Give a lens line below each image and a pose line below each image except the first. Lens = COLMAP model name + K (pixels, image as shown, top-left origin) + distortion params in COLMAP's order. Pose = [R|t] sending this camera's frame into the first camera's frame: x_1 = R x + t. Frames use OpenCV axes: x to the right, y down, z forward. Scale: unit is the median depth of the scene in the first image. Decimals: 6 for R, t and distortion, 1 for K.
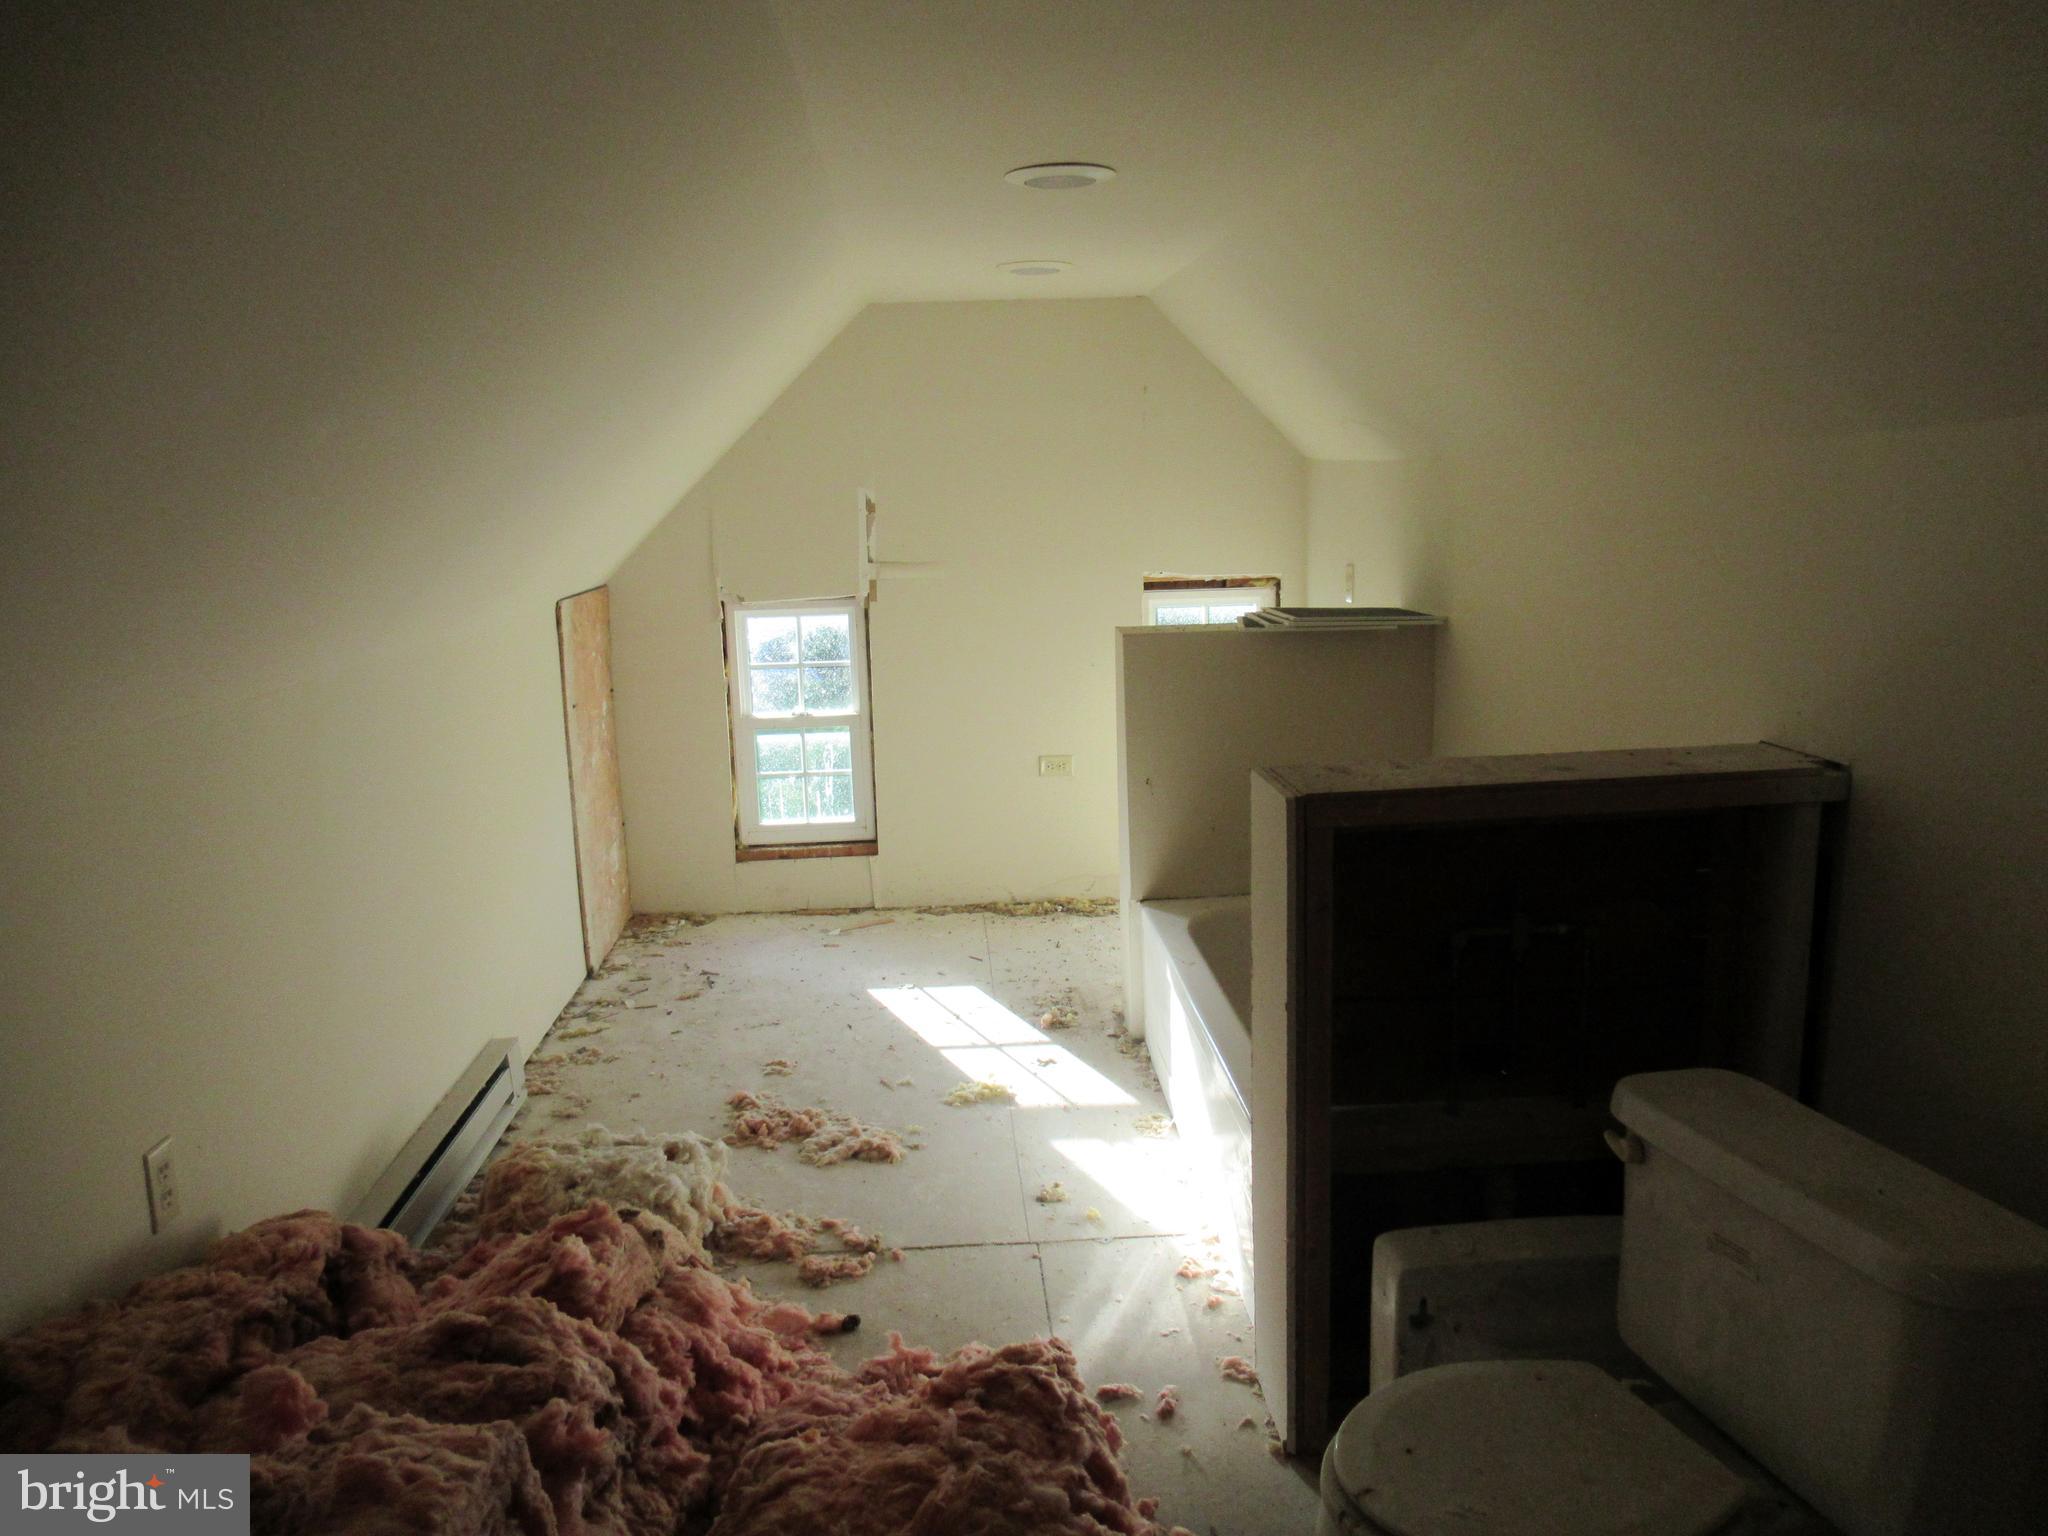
lens RADIAL K [[1527.7, 0, 1016.9], [0, 1527.7, 778.8], [0, 0, 1]] dist [-0.016680, 0.013129]
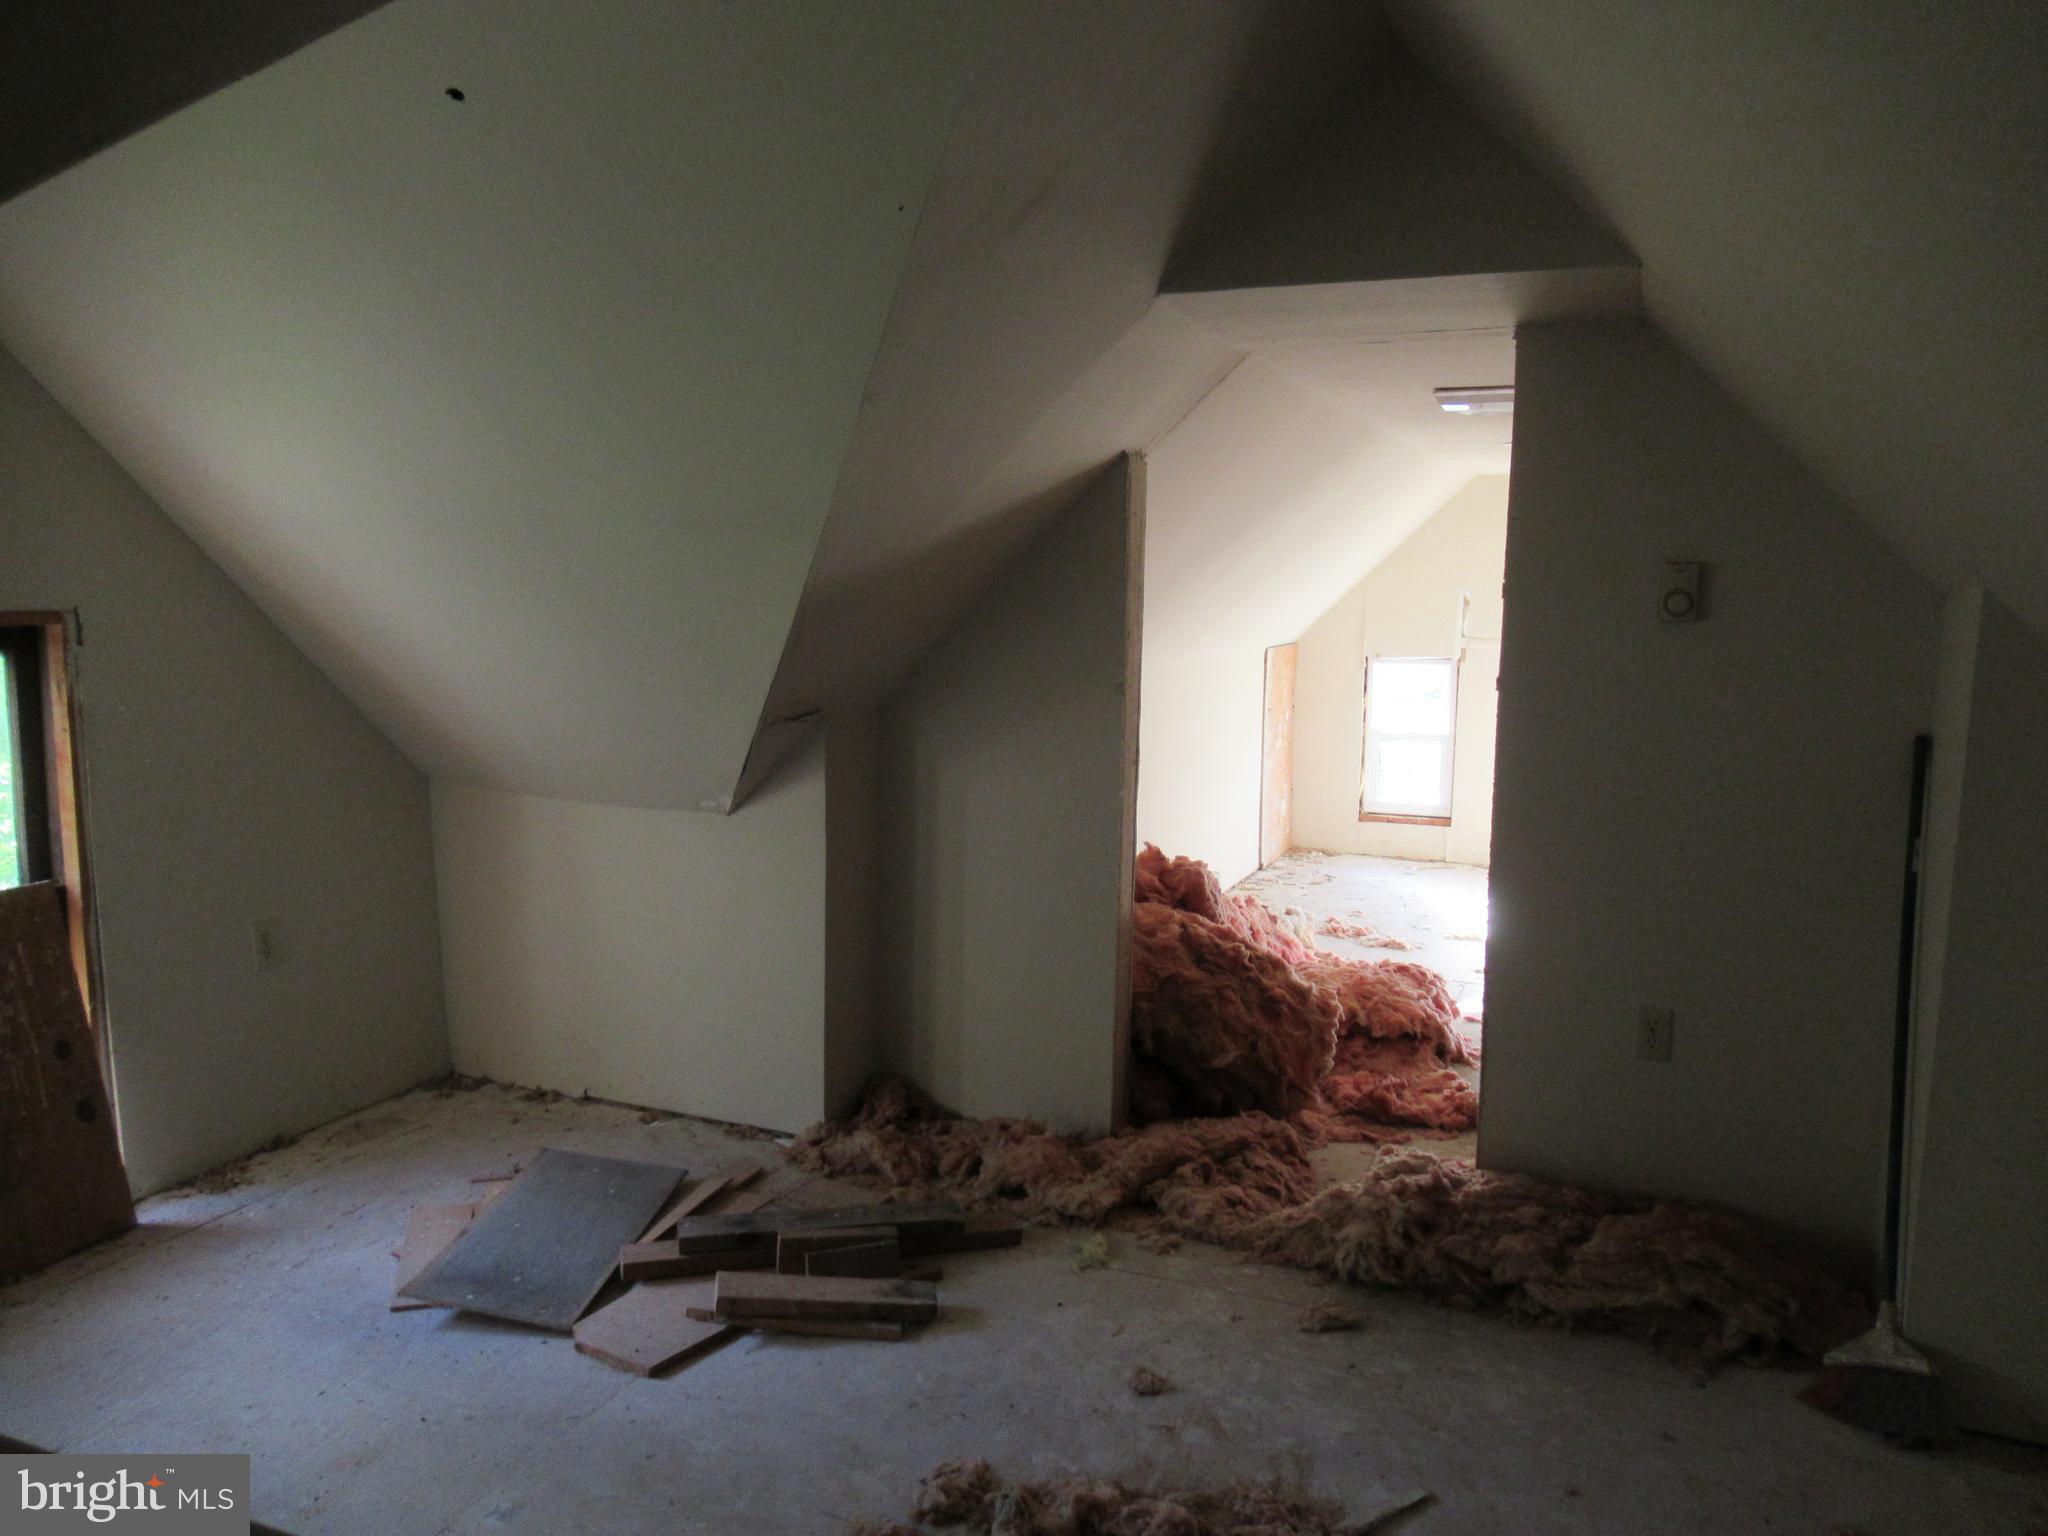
lens RADIAL K [[1527.7, 0, 1018.4], [0, 1527.7, 770.2], [0, 0, 1]] dist [-0.016680, 0.013129]
pose [[0.895823, 0.091478, -0.434895, 0.187461], [-0.115297, 0.992918, -0.028641, 0.090532], [0.429195, 0.075800, 0.900026, -0.589390]]
